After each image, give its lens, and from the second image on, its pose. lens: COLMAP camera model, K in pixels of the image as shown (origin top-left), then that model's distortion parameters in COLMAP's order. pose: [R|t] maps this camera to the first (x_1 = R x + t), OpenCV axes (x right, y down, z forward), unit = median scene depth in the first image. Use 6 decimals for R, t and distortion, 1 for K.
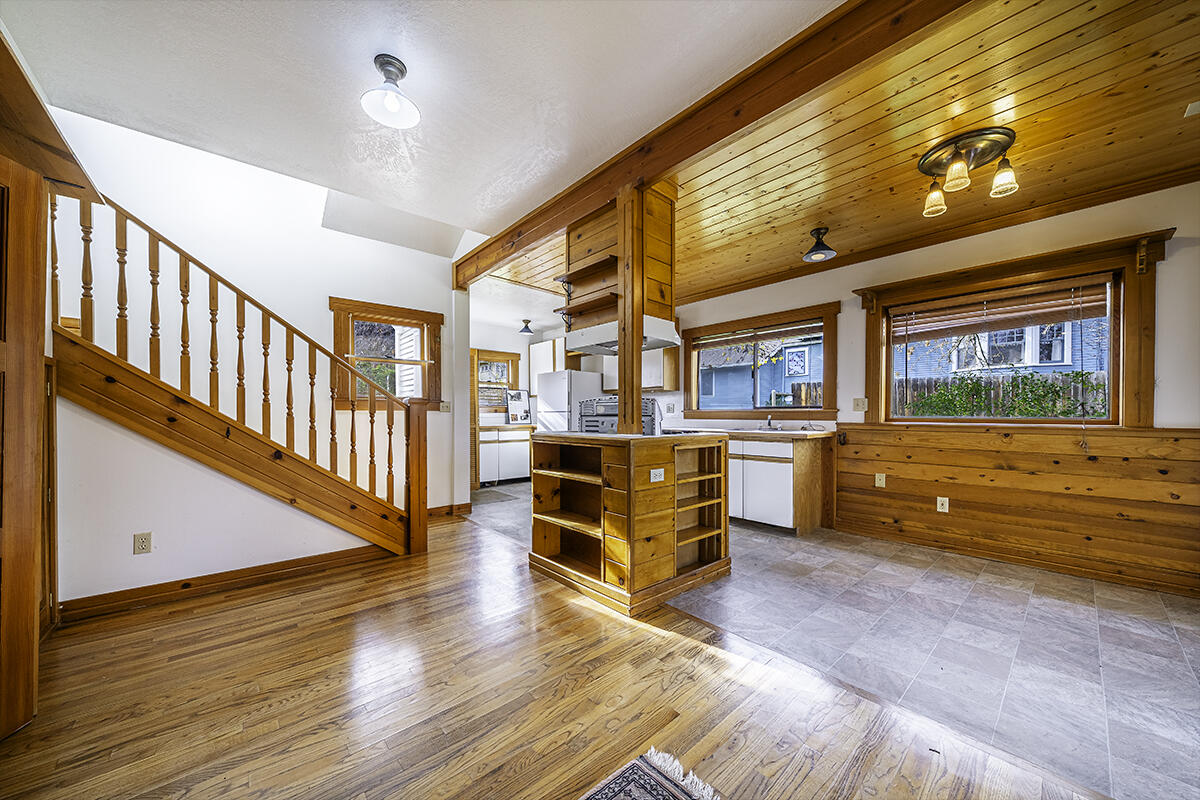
lens RADIAL K [[431.2, 0, 616.4], [0, 431.2, 417.5], [0, 0, 1]] dist [-0.002810, -0.000295]
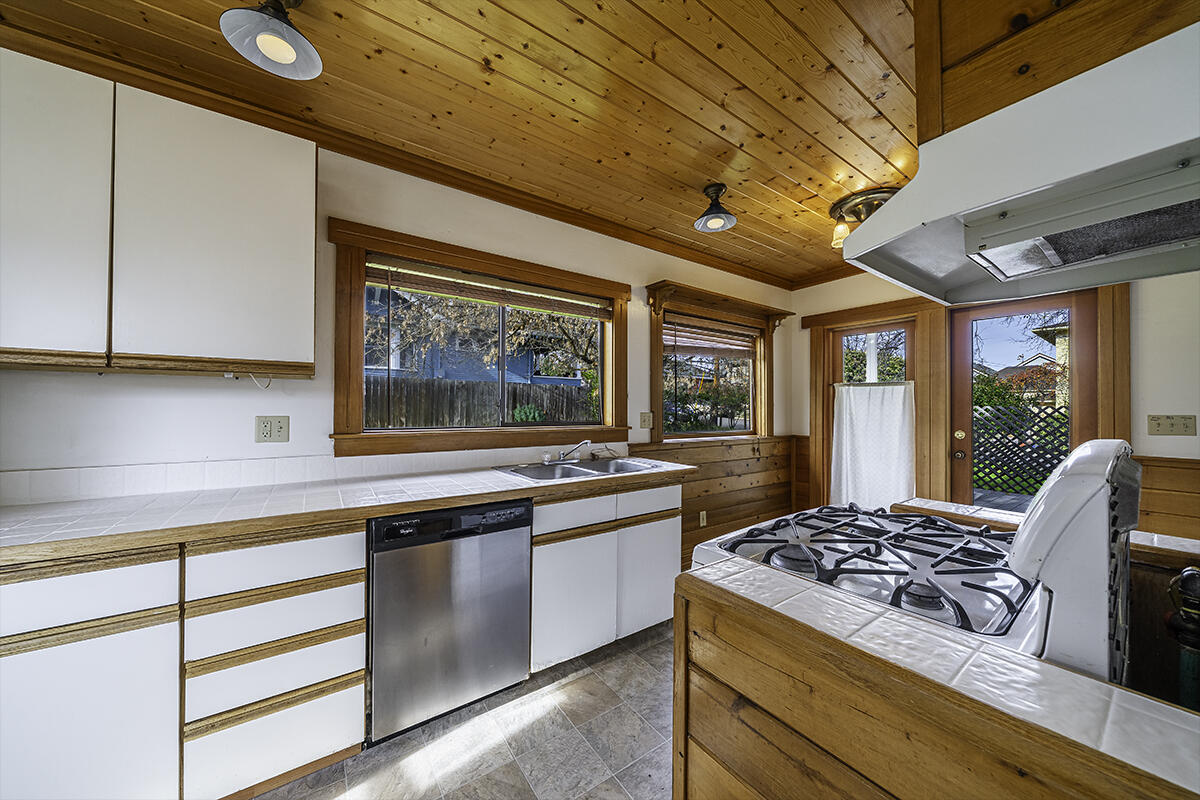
lens RADIAL K [[414.4, 0, 603.2], [0, 414.4, 403.5], [0, 0, 1]] dist [-0.003420, -0.000198]
pose [[0.128679, 0.009246, 0.991643, -0.265666], [-0.004150, 0.999953, -0.008785, -0.065236], [-0.991678, -0.002985, 0.128712, 1.180535]]
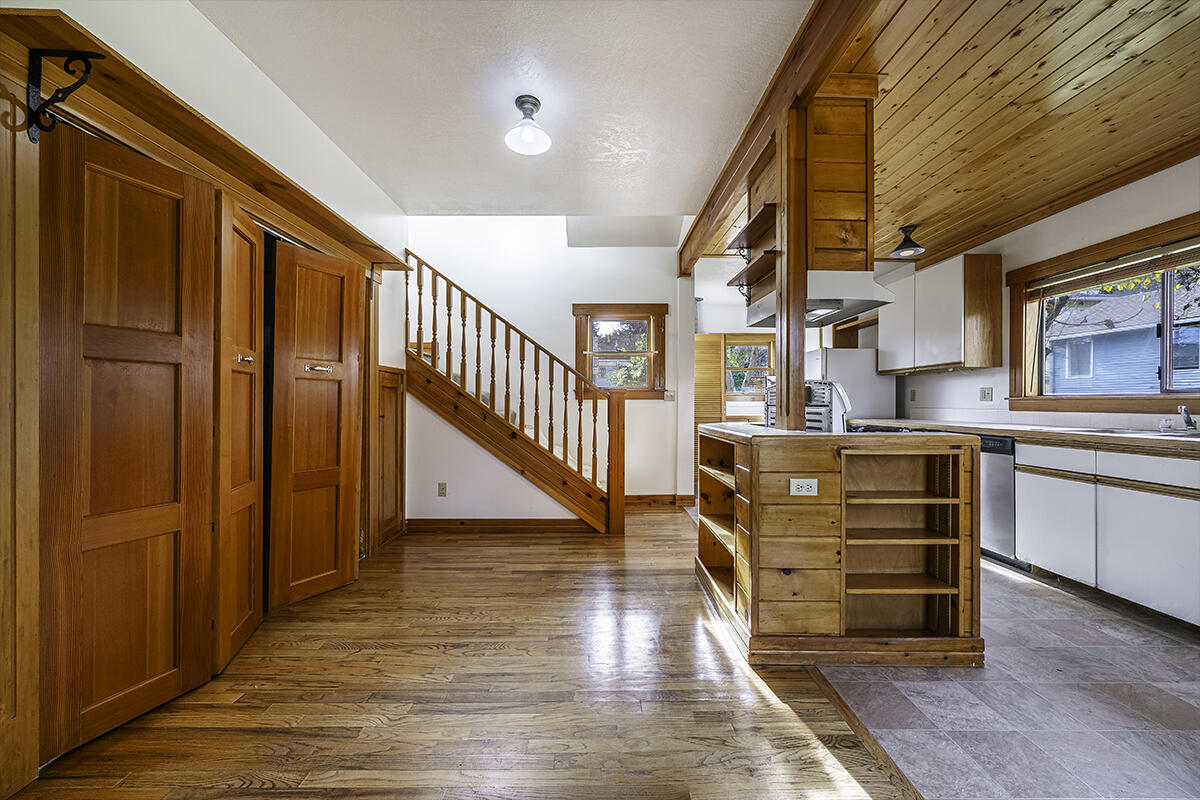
lens RADIAL K [[457.6, 0, 594.0], [0, 457.6, 400.7], [0, 0, 1]] dist [-0.002092, -0.000279]
pose [[0.733044, -0.002941, -0.680175, 0.271846], [-0.004987, 0.999941, -0.009699, -0.002727], [0.680163, 0.010502, 0.732986, 0.138577]]
